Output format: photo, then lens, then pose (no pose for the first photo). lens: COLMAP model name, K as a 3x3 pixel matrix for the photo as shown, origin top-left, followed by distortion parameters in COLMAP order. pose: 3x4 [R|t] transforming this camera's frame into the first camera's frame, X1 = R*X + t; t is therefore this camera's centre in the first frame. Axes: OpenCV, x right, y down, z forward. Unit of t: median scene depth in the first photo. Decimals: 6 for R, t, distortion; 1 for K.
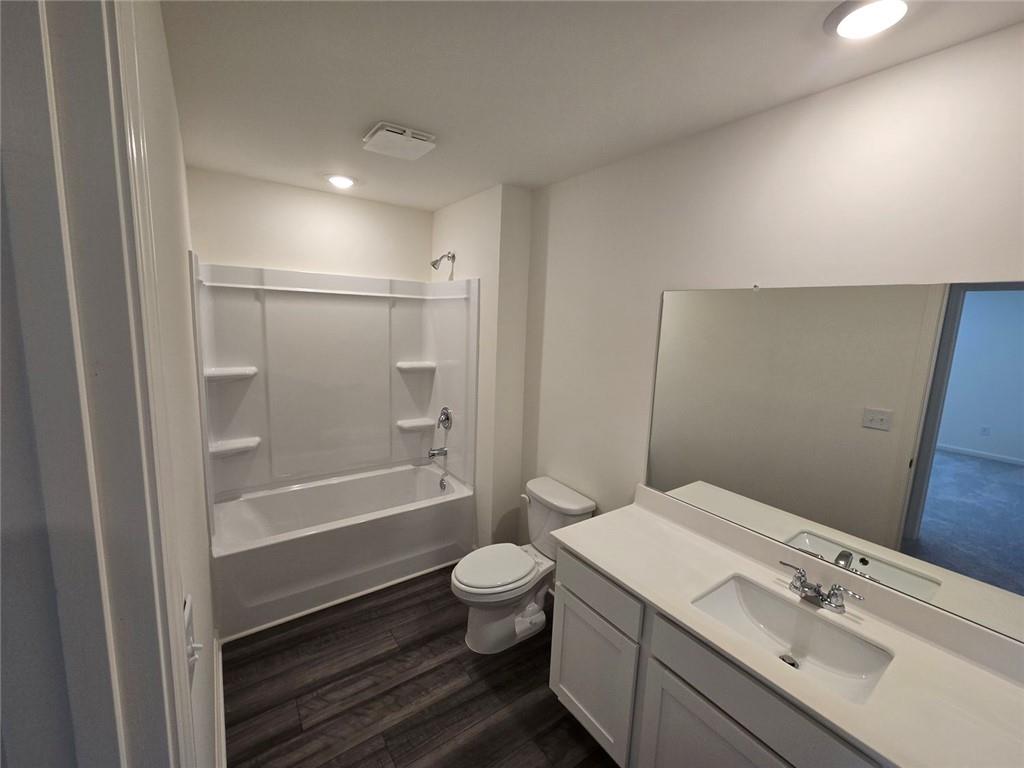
lens RADIAL K [[421.9, 0, 513.5], [0, 421.9, 380.5], [0, 0, 1]] dist [-0.004312, 0.000734]
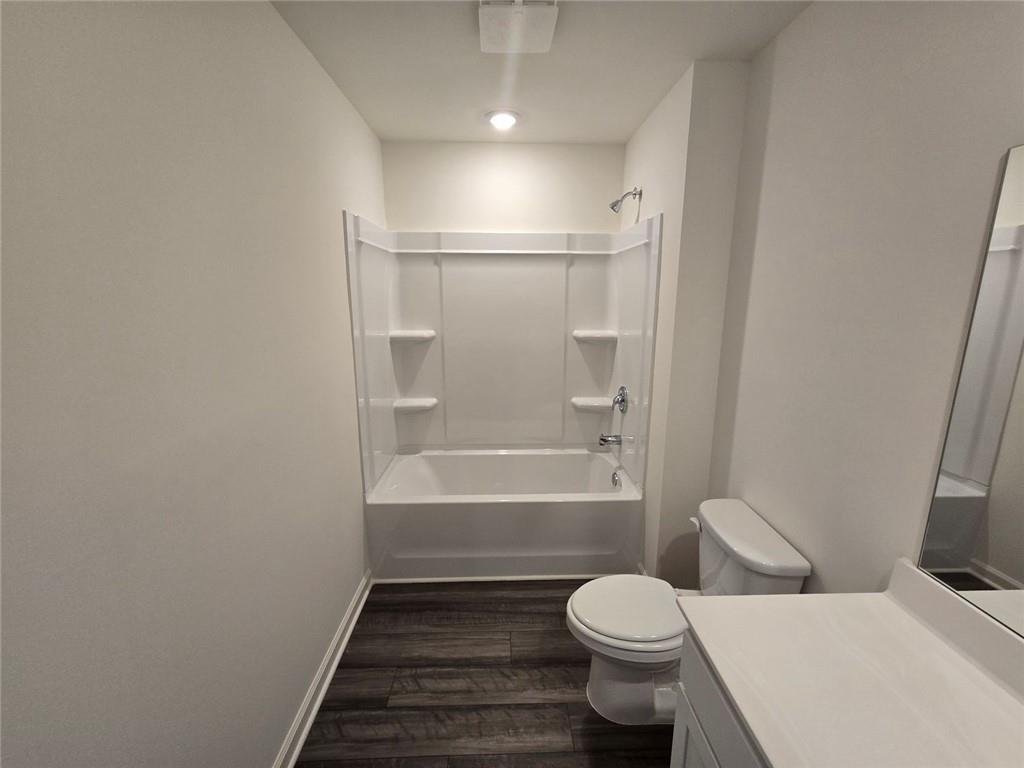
lens RADIAL K [[421.9, 0, 515.1], [0, 421.9, 379.8], [0, 0, 1]] dist [-0.004312, 0.000734]
pose [[0.832187, 0.075219, -0.549369, 0.138644], [-0.053725, 0.997033, 0.055131, 0.021651], [0.551886, -0.016365, 0.833759, 0.260372]]
